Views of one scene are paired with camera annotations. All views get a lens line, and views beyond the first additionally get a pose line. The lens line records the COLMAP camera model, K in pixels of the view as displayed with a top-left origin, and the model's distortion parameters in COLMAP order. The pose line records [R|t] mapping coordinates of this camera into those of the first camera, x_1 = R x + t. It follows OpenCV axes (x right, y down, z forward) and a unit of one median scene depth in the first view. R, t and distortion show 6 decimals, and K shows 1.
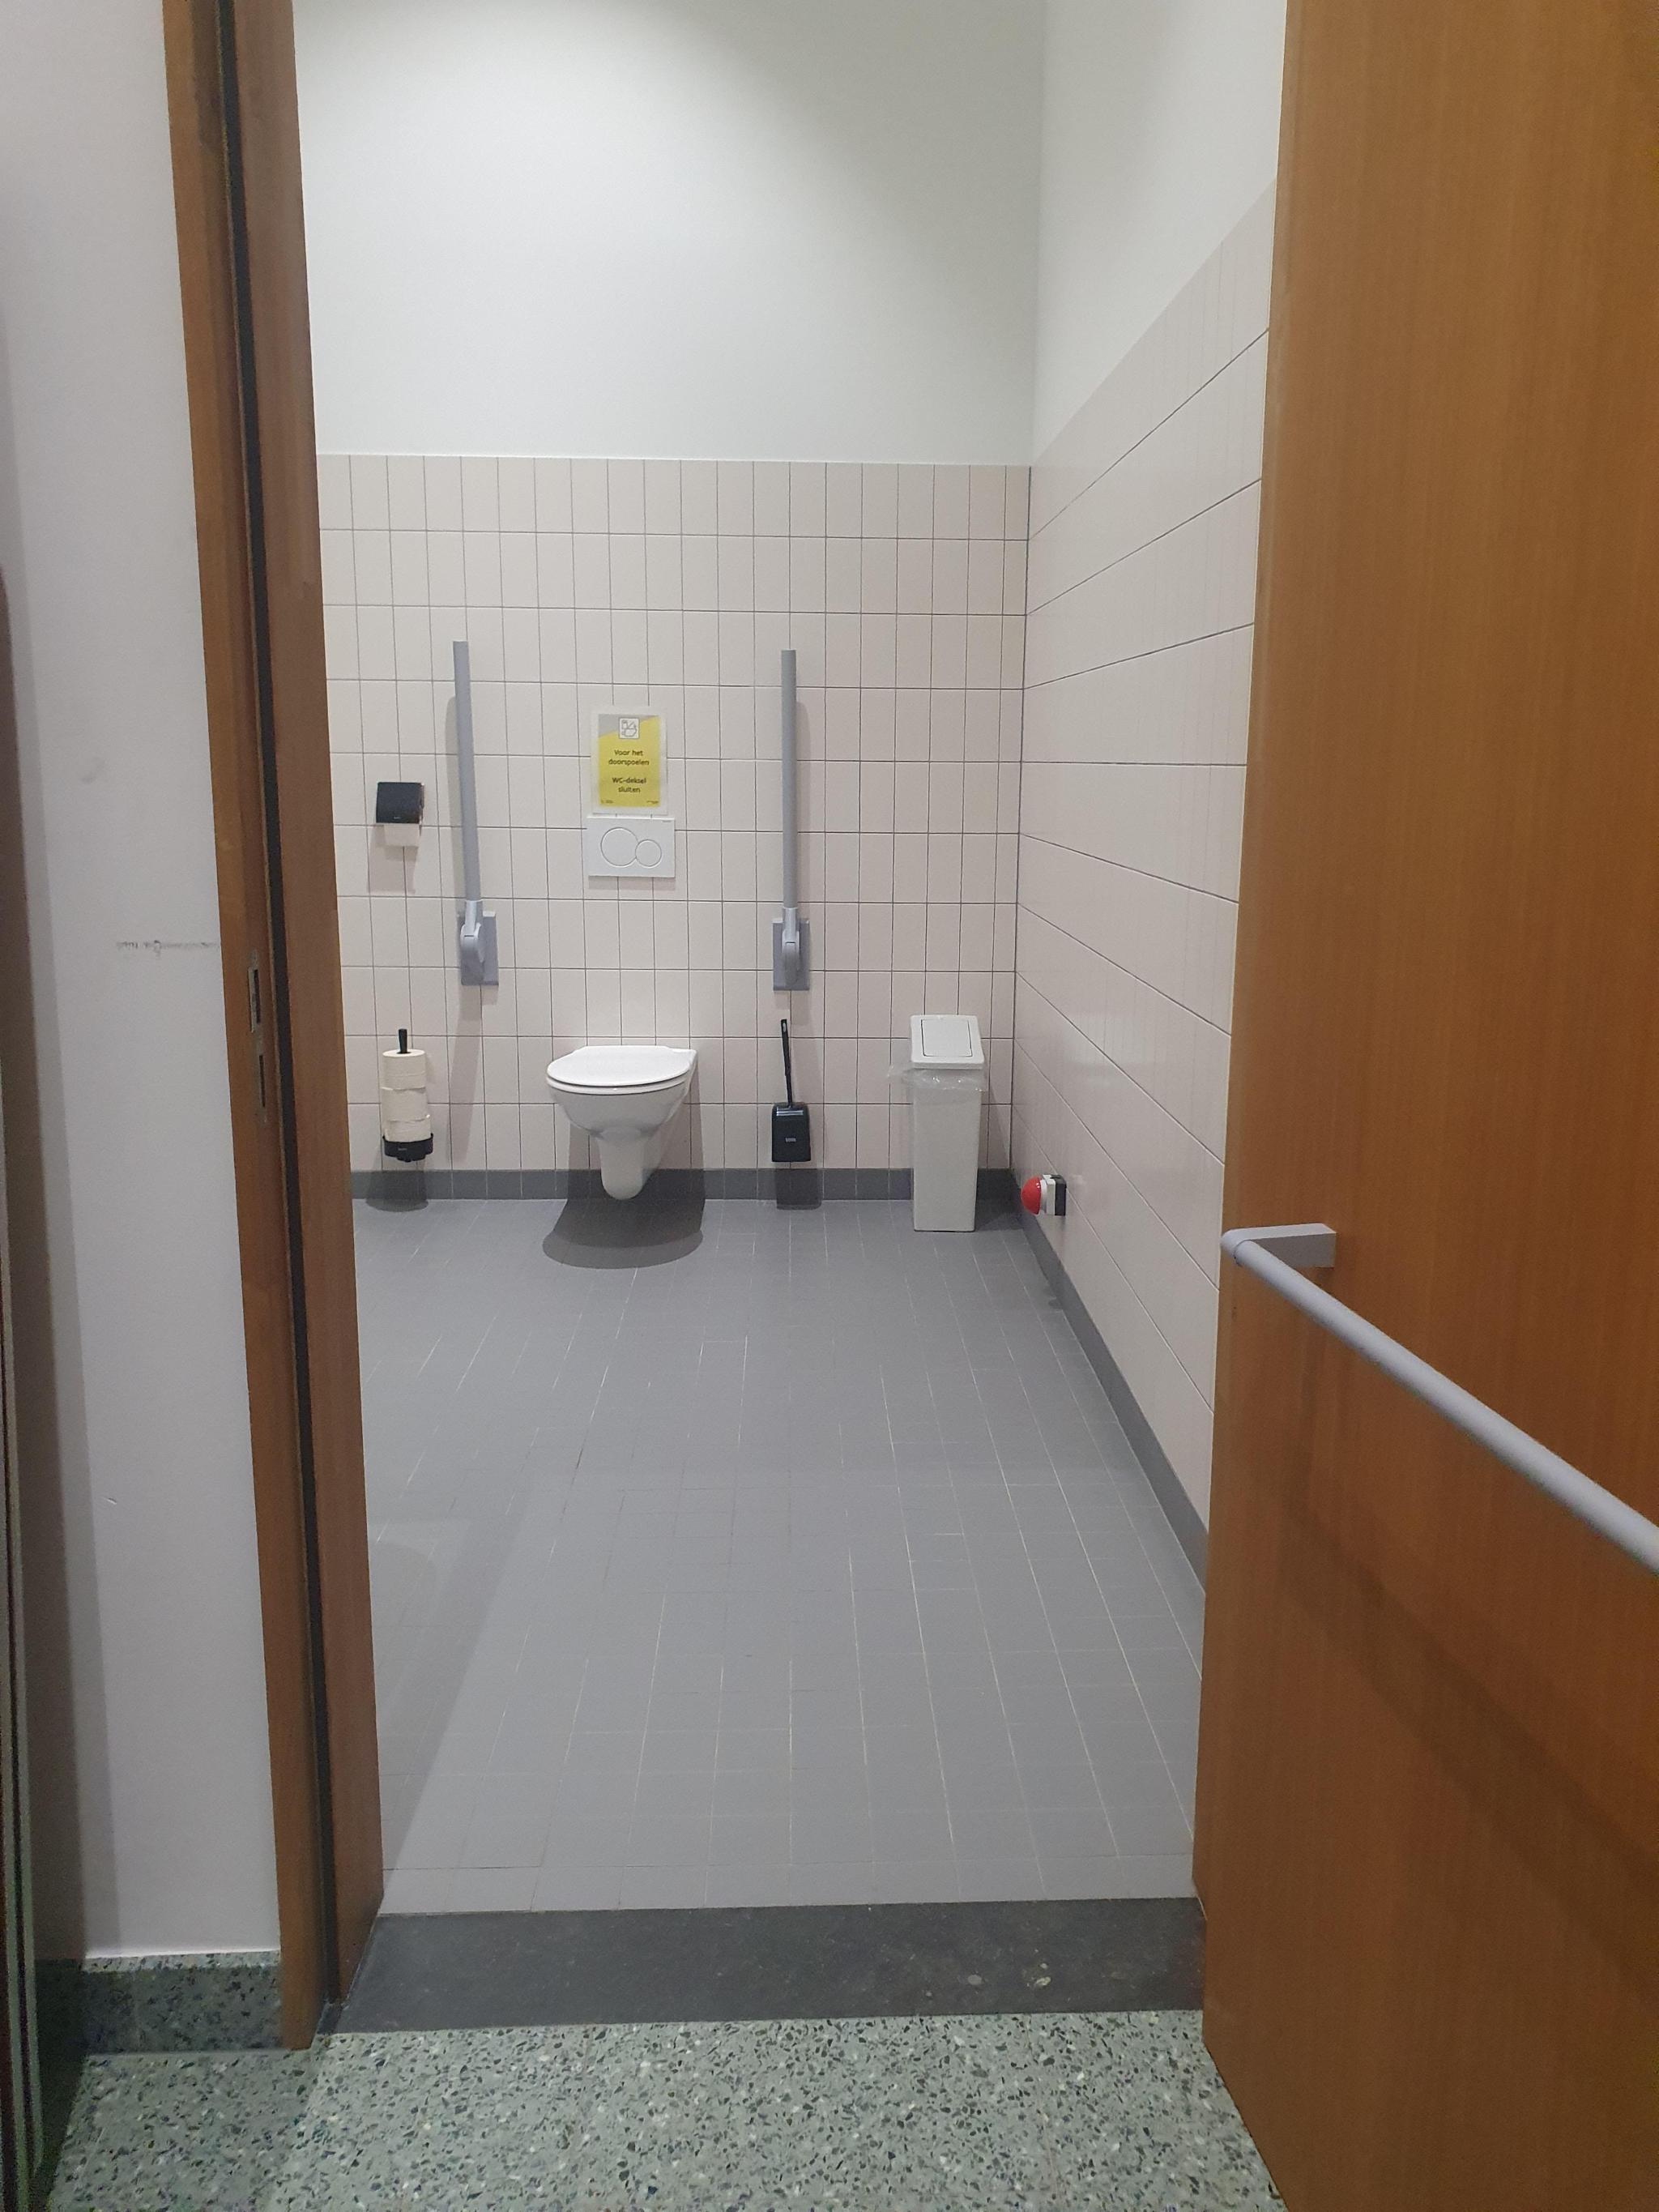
lens RADIAL K [[1641.8, 0, 833.4], [0, 1641.8, 1111.6], [0, 0, 1]] dist [0.020292, -0.016385]
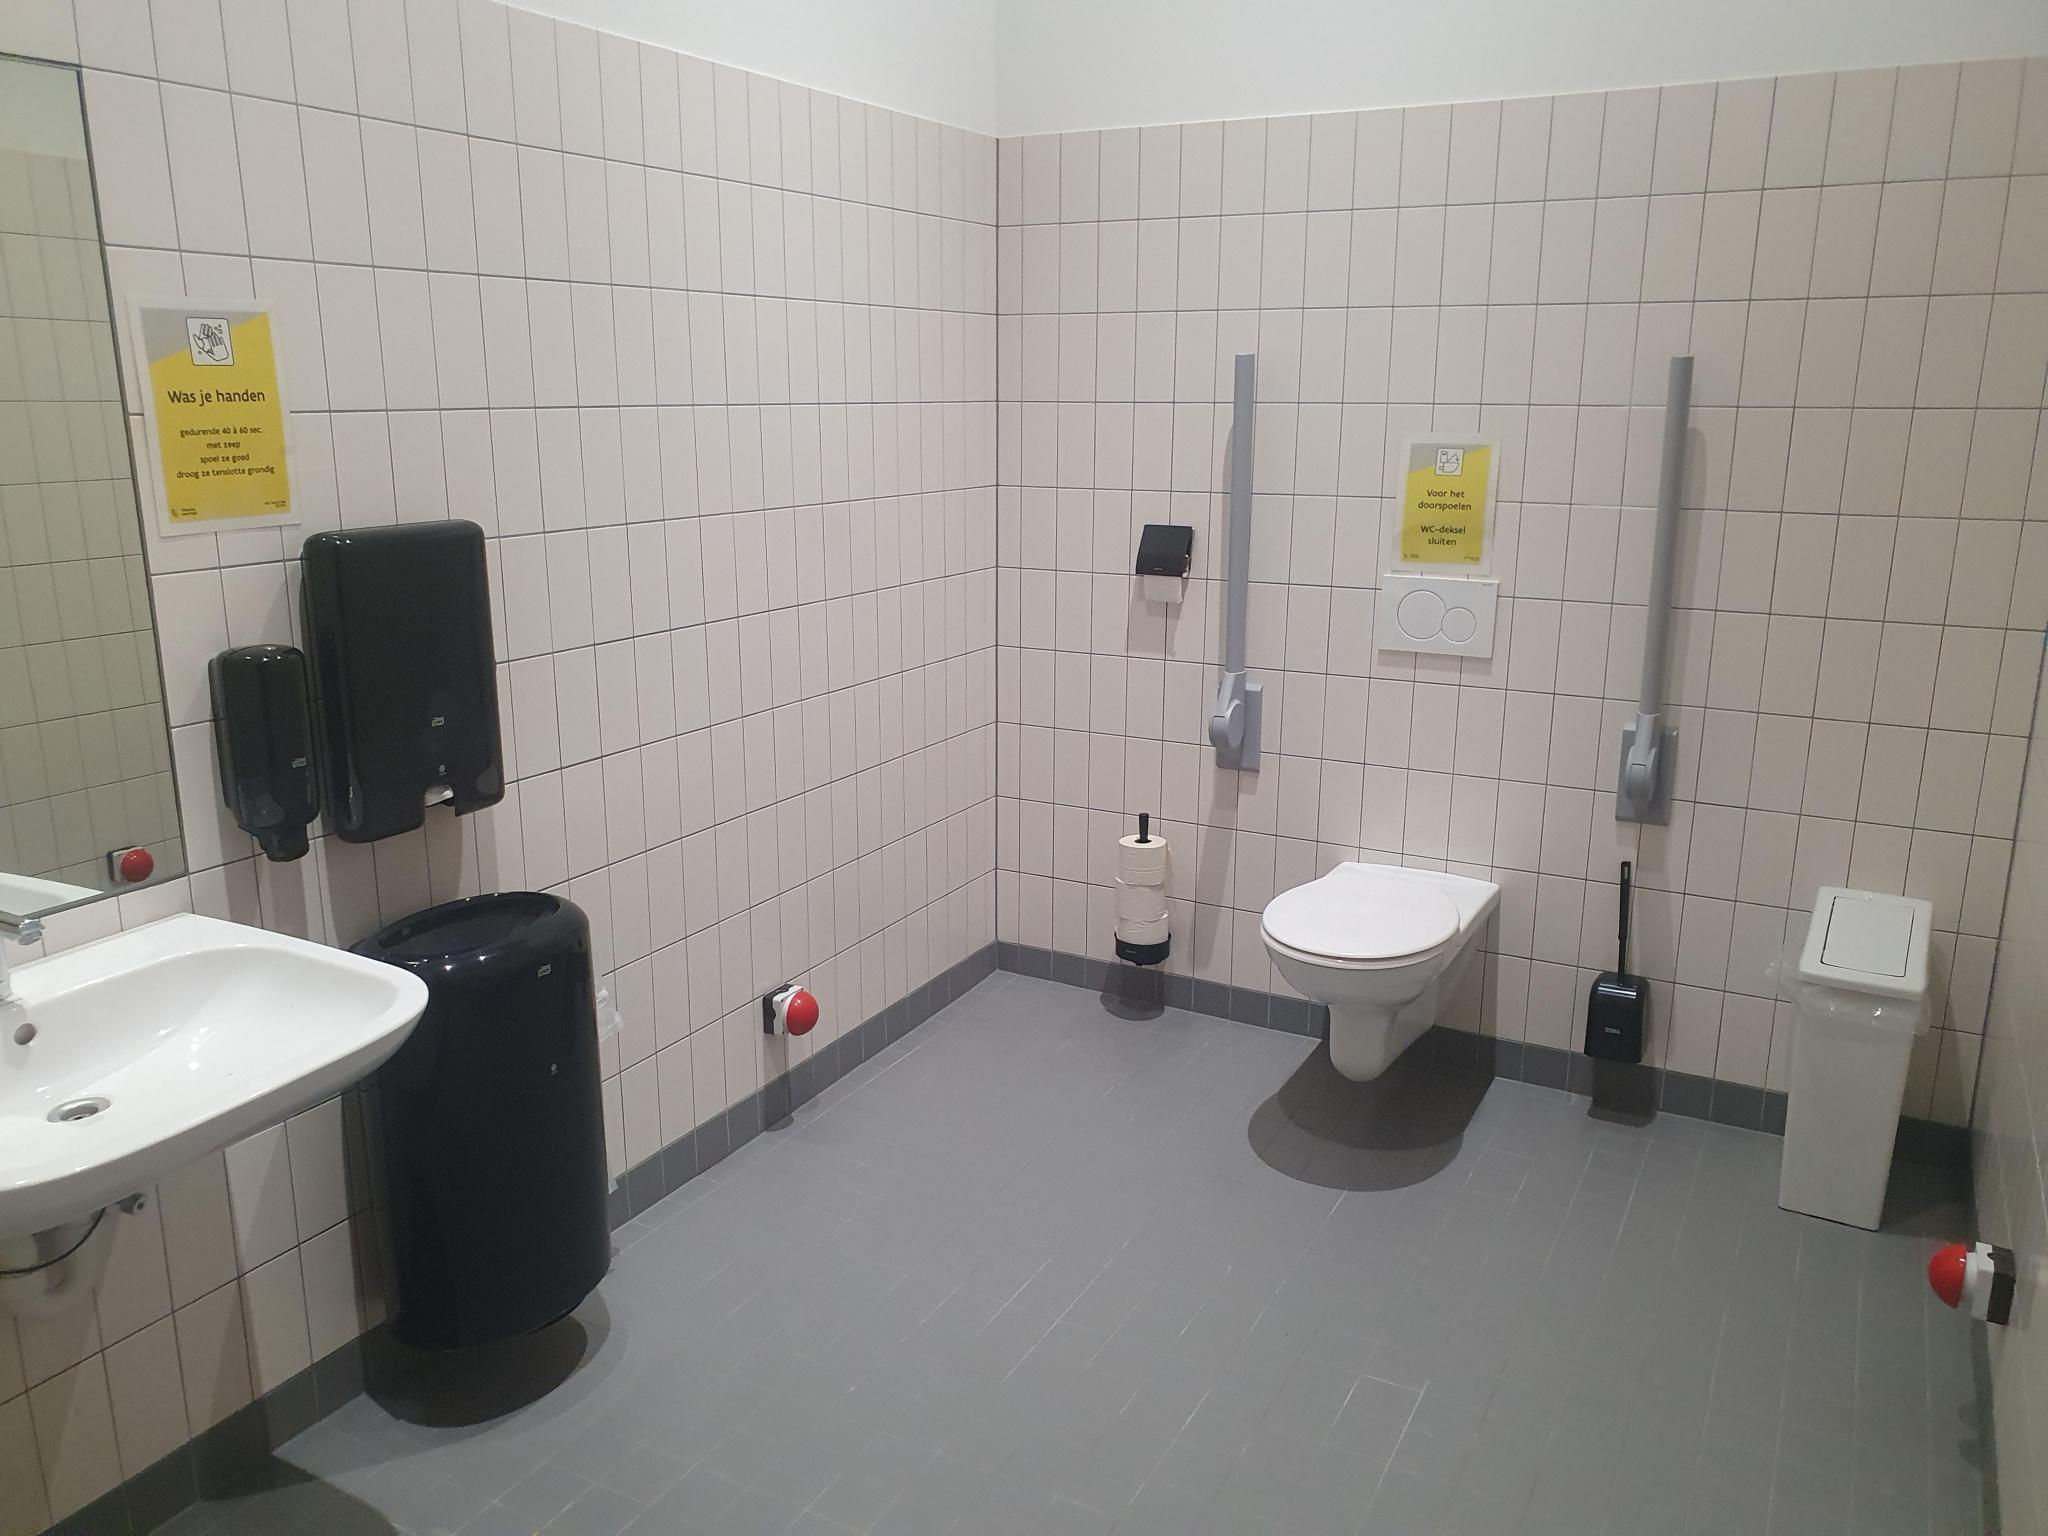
lens RADIAL K [[1520.3, 0, 1011.9], [0, 1520.3, 756.7], [0, 0, 1]] dist [0.020292, -0.016385]
pose [[0.853410, 0.109223, -0.509668, 0.078226], [-0.089695, 0.993986, 0.062825, -0.122118], [0.513465, -0.007900, 0.858074, 0.283184]]
